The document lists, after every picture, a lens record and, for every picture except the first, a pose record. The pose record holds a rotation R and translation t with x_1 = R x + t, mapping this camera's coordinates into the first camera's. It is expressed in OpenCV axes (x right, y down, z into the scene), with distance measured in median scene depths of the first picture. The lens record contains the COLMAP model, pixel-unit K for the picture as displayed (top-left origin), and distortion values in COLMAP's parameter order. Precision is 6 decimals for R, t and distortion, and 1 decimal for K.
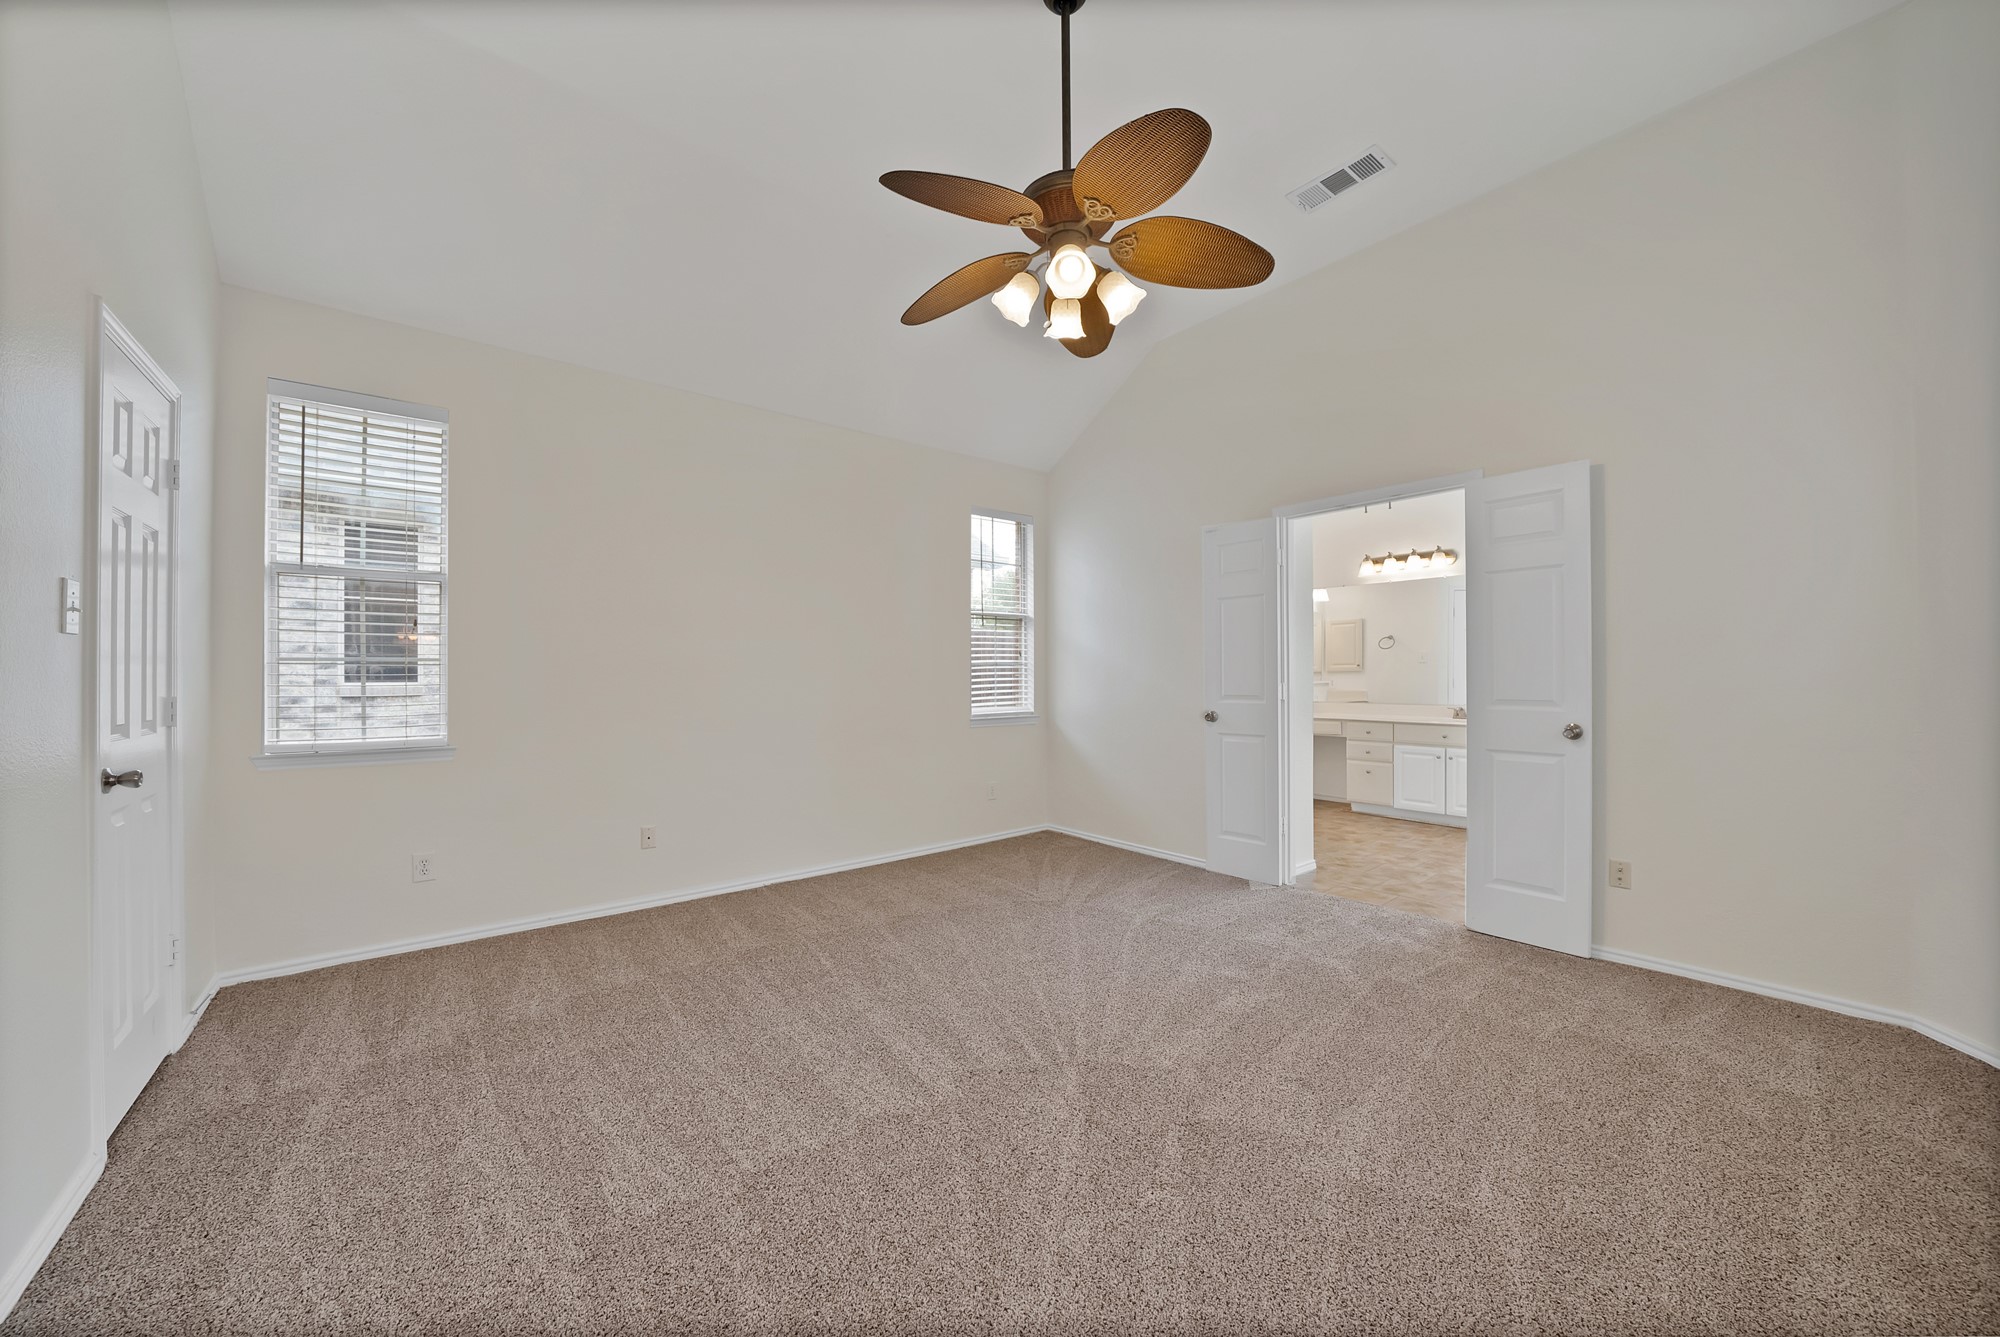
lens RADIAL K [[730.8, 0, 1001.0], [0, 730.8, 676.6], [0, 0, 1]] dist [-0.020350, 0.000269]
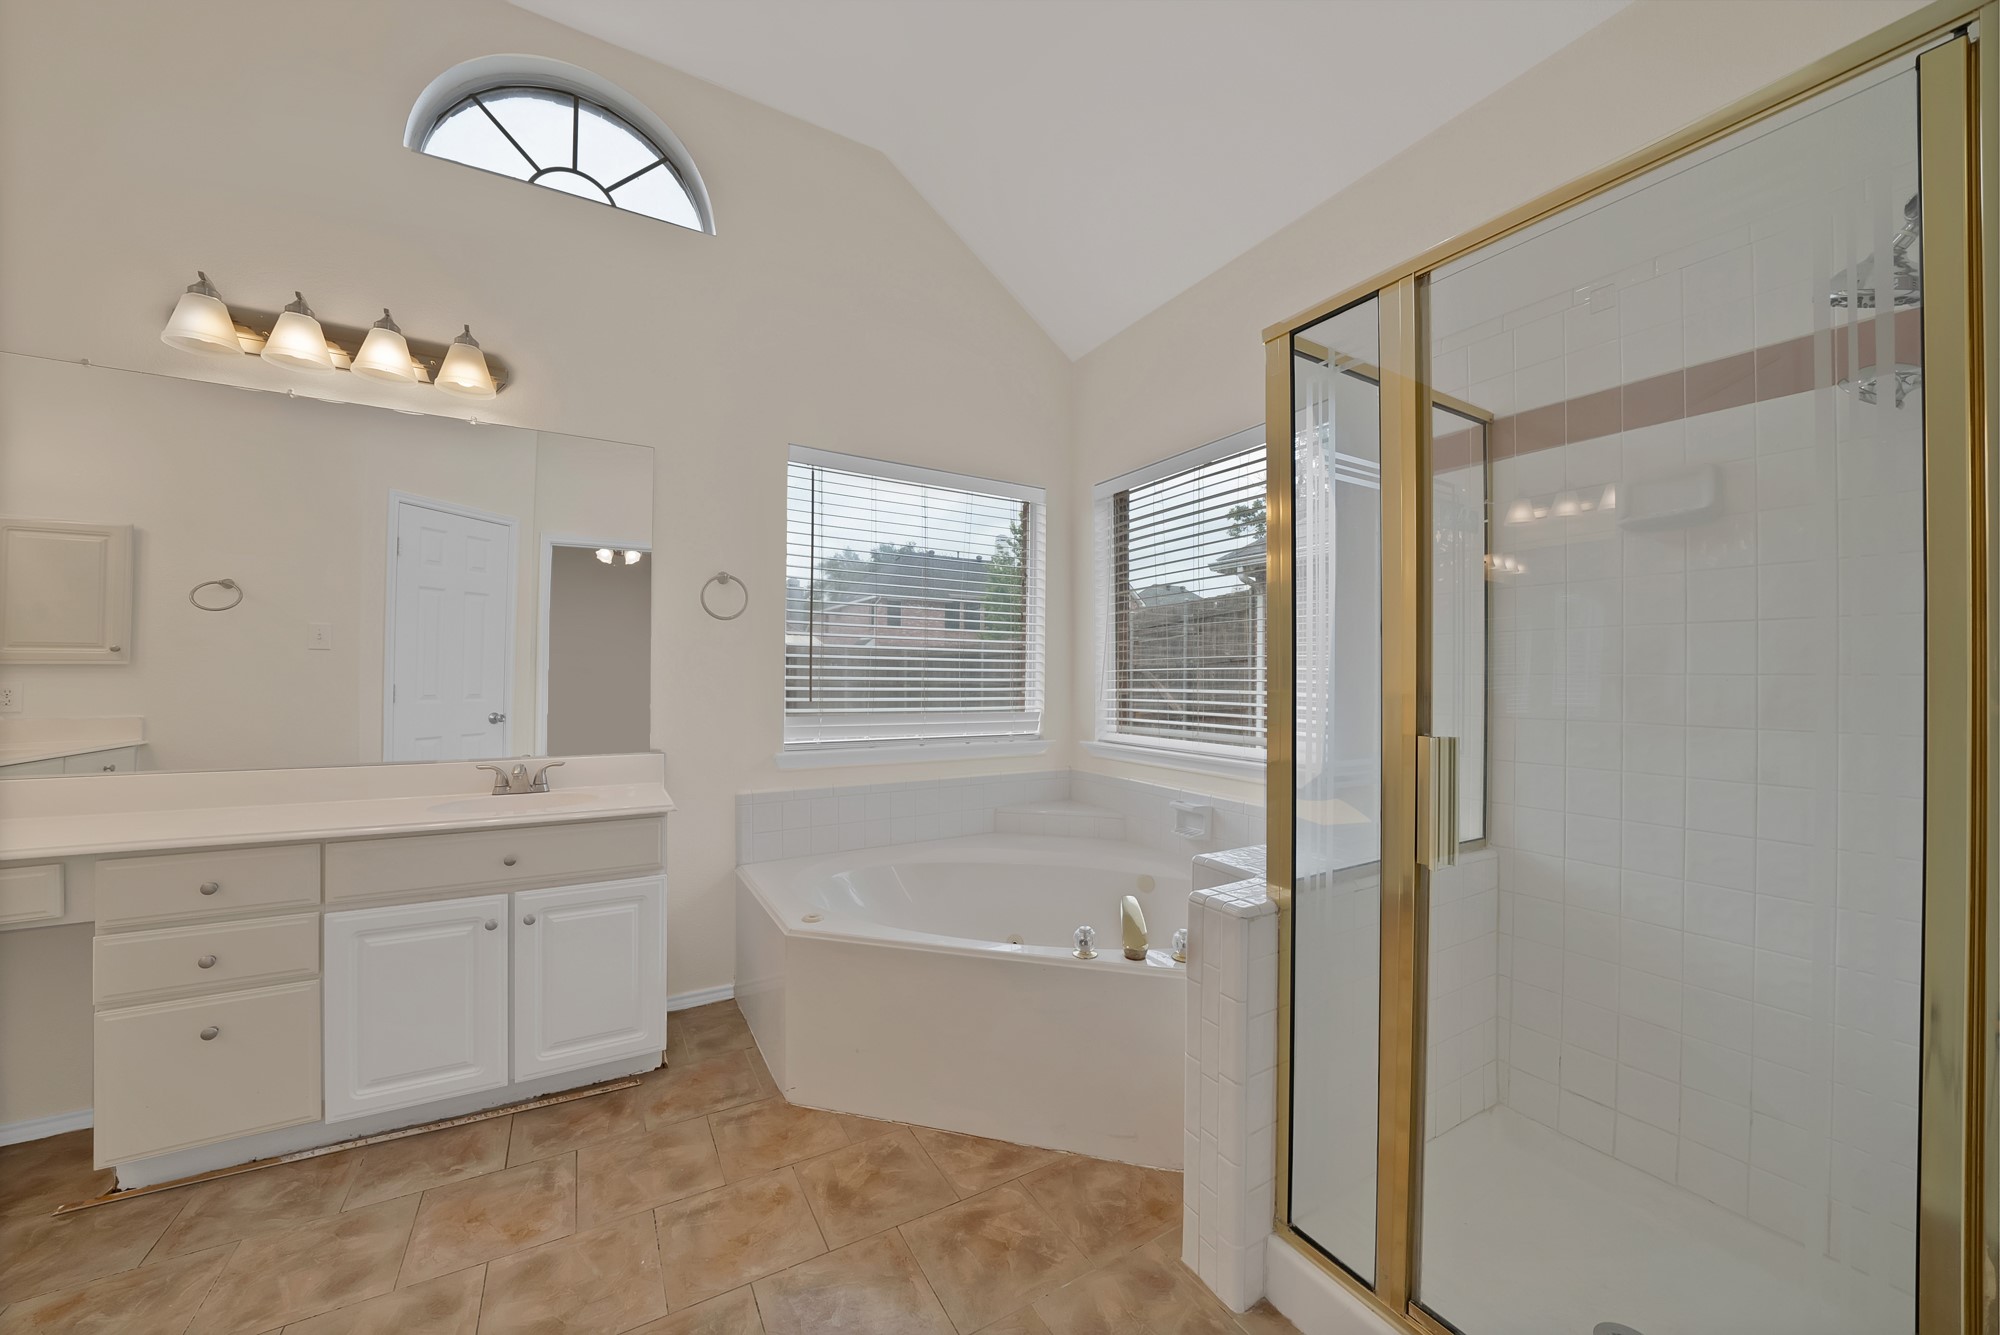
lens RADIAL K [[718.7, 0, 996.2], [0, 718.7, 672.7], [0, 0, 1]] dist [-0.017411, 0.000191]
pose [[0.176930, 0.019955, 0.984021, 0.310010], [-0.009147, 0.999785, -0.018630, -0.001778], [-0.984181, -0.005705, 0.177075, 0.692949]]
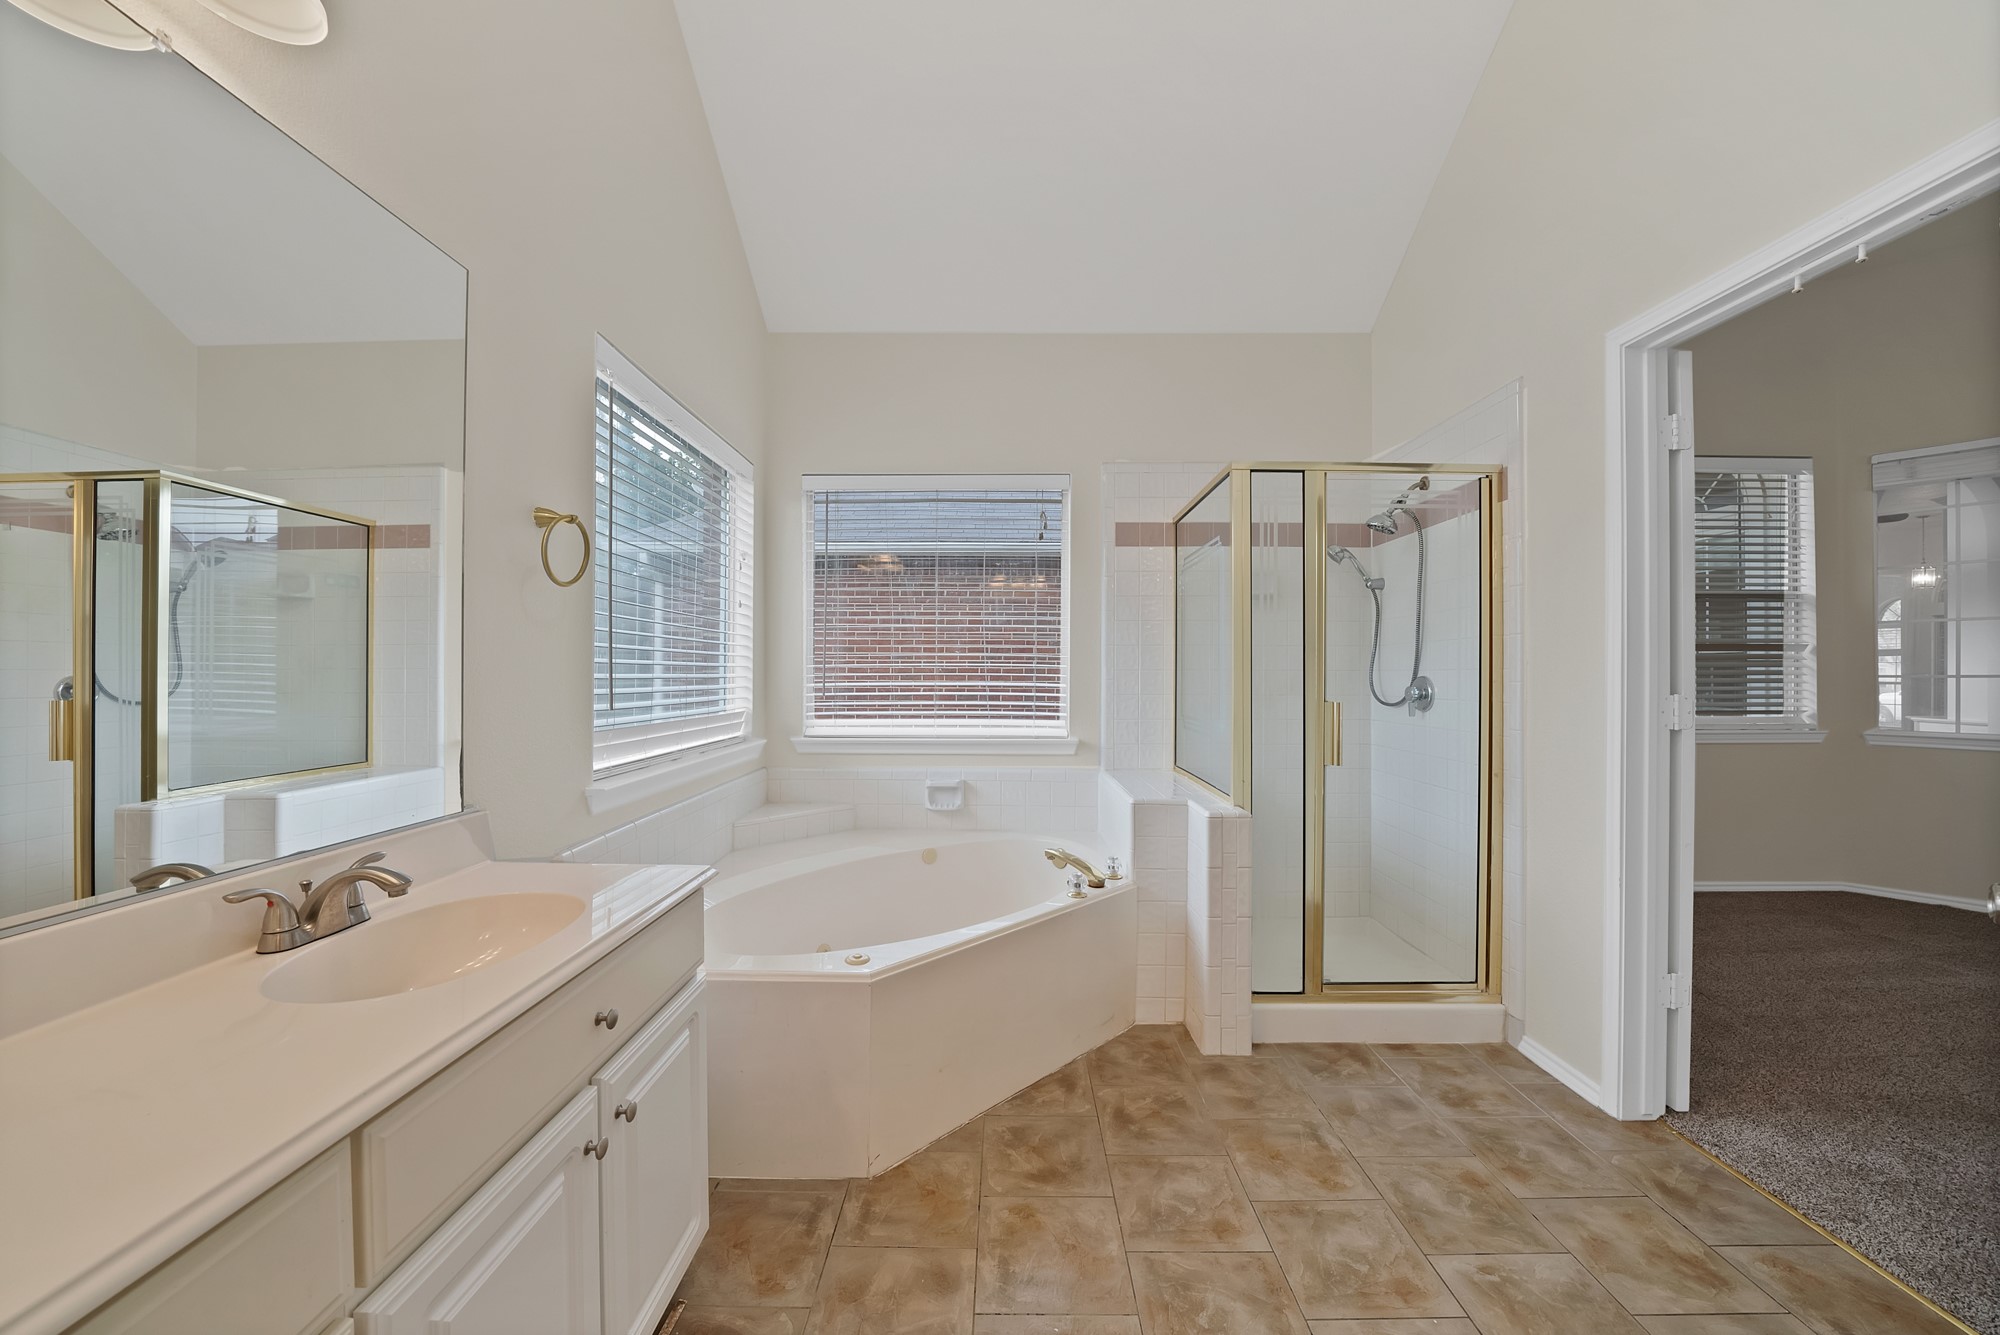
lens RADIAL K [[730.8, 0, 1001.0], [0, 730.8, 675.6], [0, 0, 1]] dist [-0.020350, 0.000269]
pose [[-0.765201, 0.005804, 0.643766, 0.402735], [0.003593, 0.999982, -0.004745, -0.003385], [-0.643782, -0.001318, -0.765208, 1.042350]]
